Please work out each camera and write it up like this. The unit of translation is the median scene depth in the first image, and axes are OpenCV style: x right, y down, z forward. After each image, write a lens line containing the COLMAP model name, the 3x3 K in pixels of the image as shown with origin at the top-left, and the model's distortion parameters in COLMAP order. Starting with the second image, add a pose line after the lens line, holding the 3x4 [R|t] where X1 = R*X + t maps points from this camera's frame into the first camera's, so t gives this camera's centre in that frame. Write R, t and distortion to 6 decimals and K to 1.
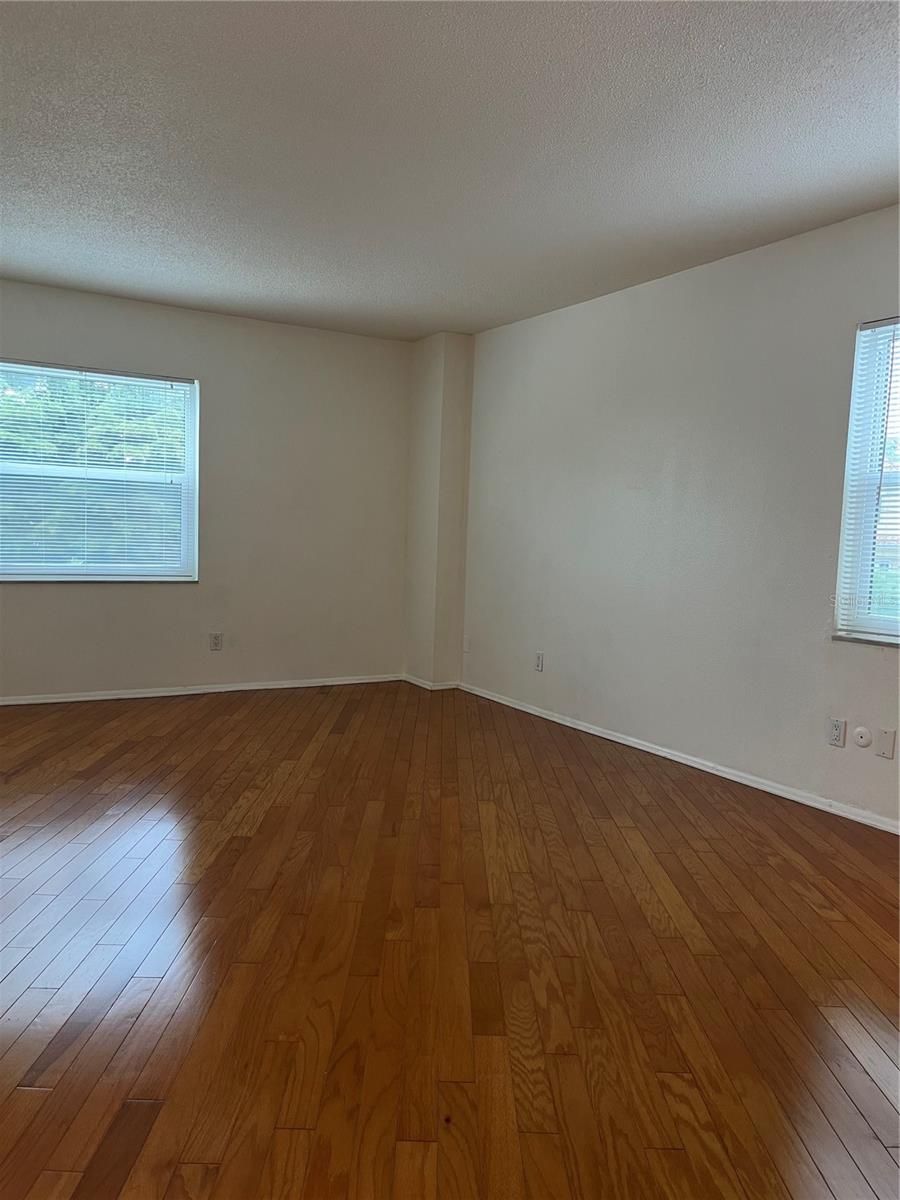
lens RADIAL K [[916.3, 0, 445.9], [0, 916.3, 601.8], [0, 0, 1]] dist [-0.007442, 0.000350]
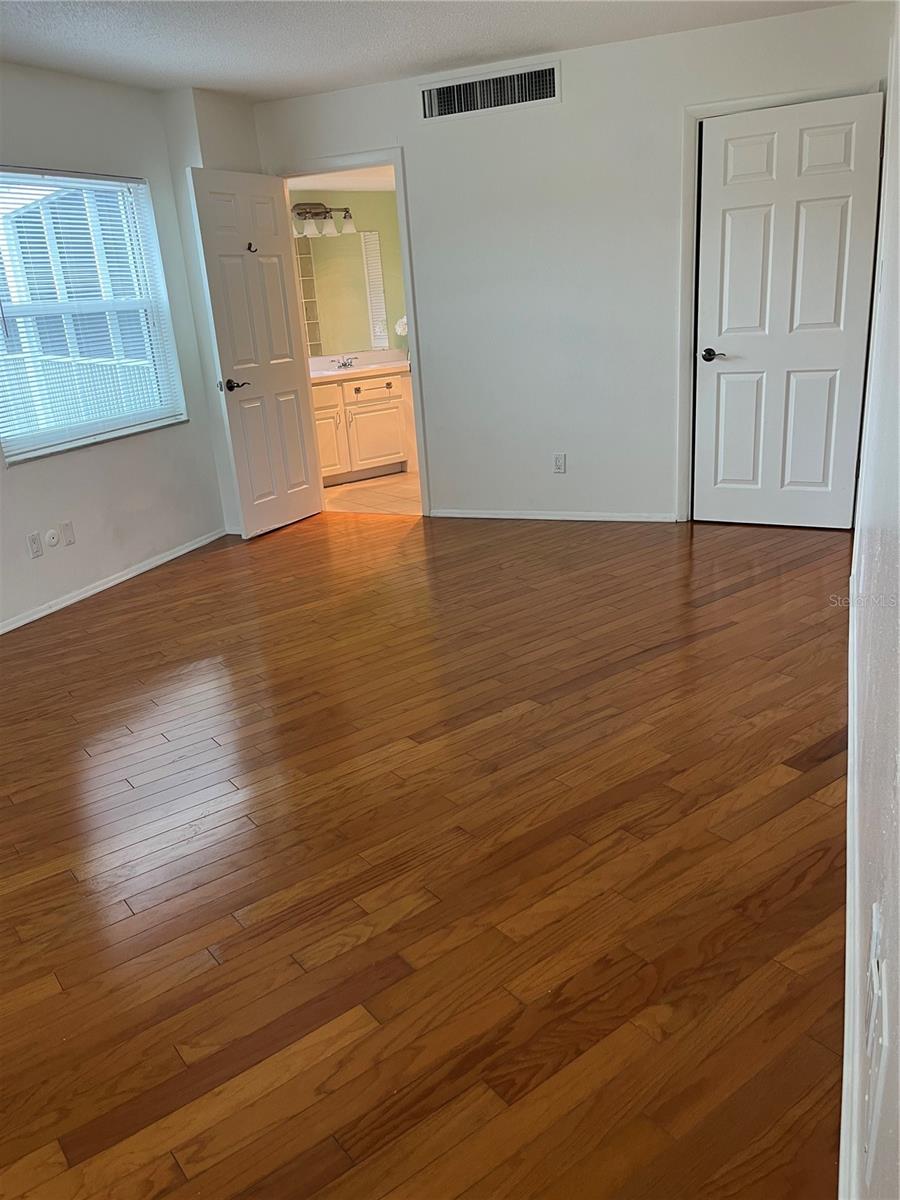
lens RADIAL K [[916.3, 0, 448.5], [0, 916.3, 598.0], [0, 0, 1]] dist [-0.007442, 0.000350]
pose [[-0.605896, -0.248566, 0.755715, -0.811815], [0.108894, 0.915081, 0.388291, -0.195606], [-0.788056, 0.317557, -0.527376, 1.288722]]
